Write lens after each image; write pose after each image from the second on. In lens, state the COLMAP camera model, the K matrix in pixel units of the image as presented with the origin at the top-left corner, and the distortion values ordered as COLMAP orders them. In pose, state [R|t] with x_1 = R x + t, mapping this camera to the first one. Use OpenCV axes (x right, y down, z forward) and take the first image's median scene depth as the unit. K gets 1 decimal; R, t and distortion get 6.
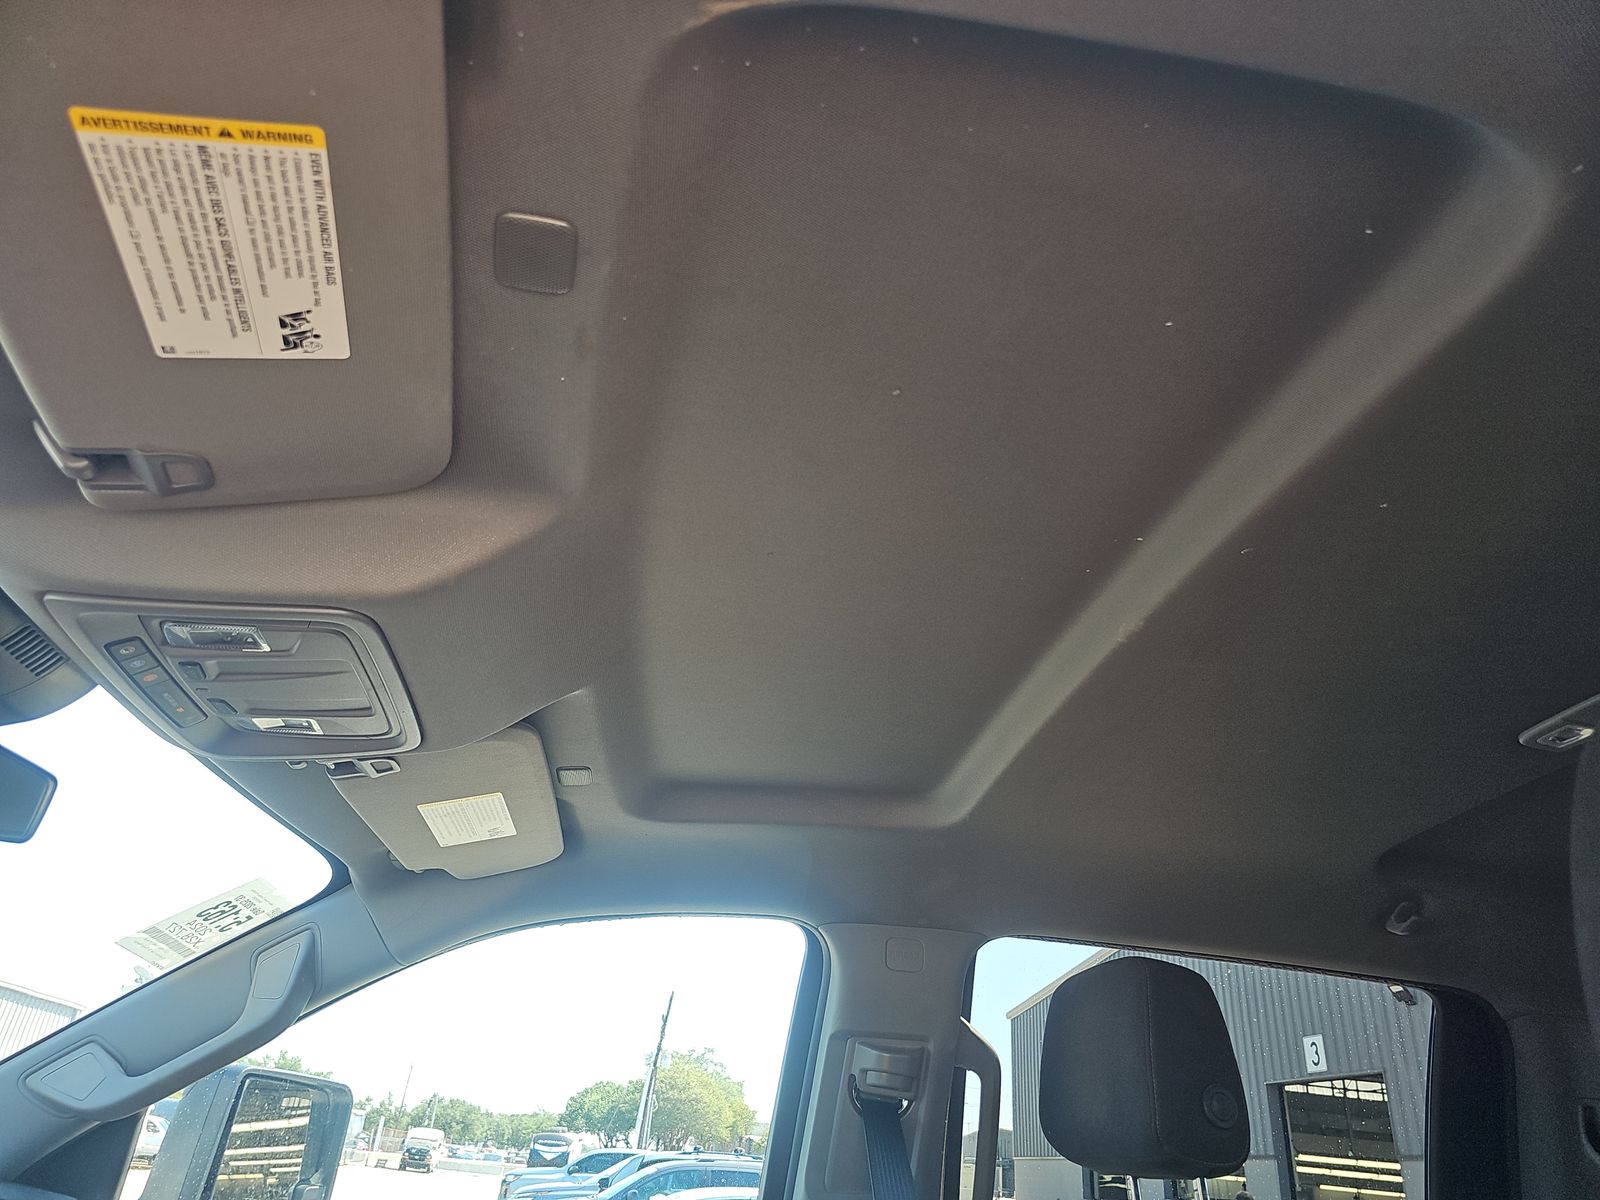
lens RADIAL K [[1069.0, 0, 807.9], [0, 1069.0, 594.2], [0, 0, 1]] dist [0.031097, -0.018758]
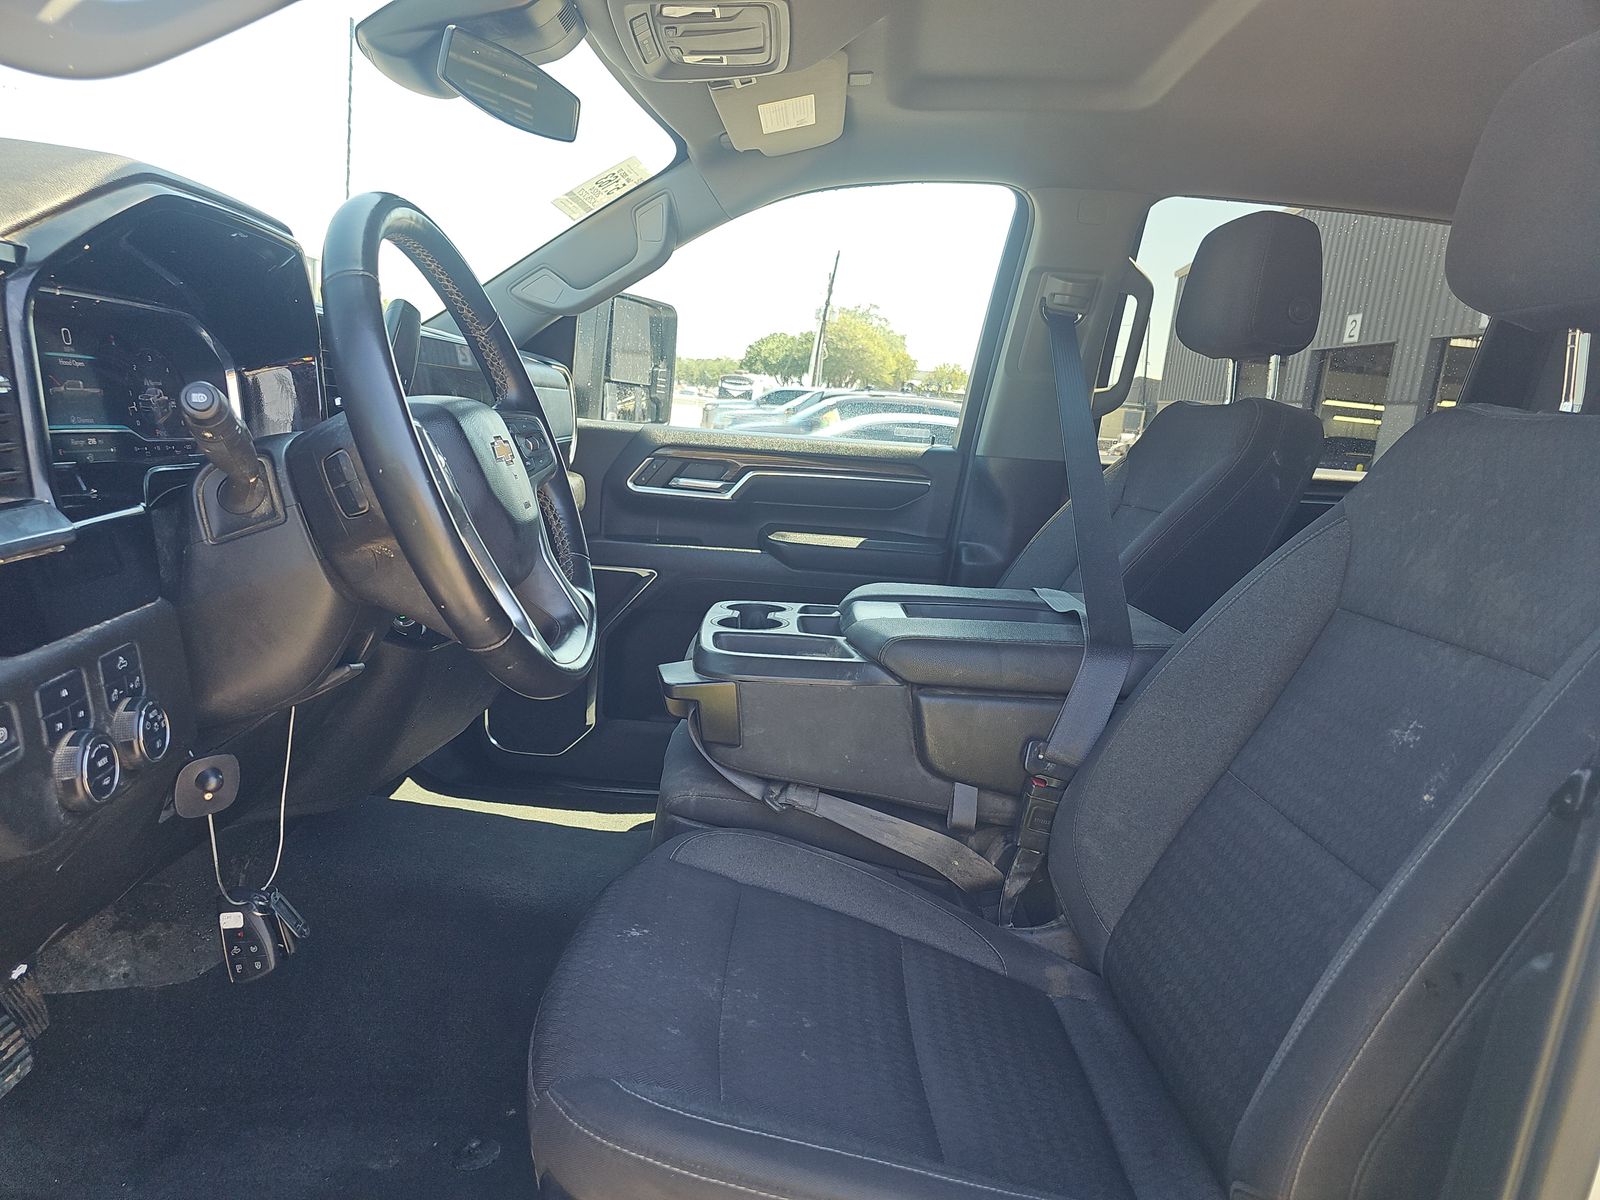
lens RADIAL K [[1069.0, 0, 794.4], [0, 1069.0, 594.3], [0, 0, 1]] dist [0.031097, -0.018758]
pose [[0.987869, 0.049509, -0.147188, -0.049290], [0.051642, 0.789140, 0.612039, -0.110107], [0.146453, -0.612215, 0.777010, -0.339520]]
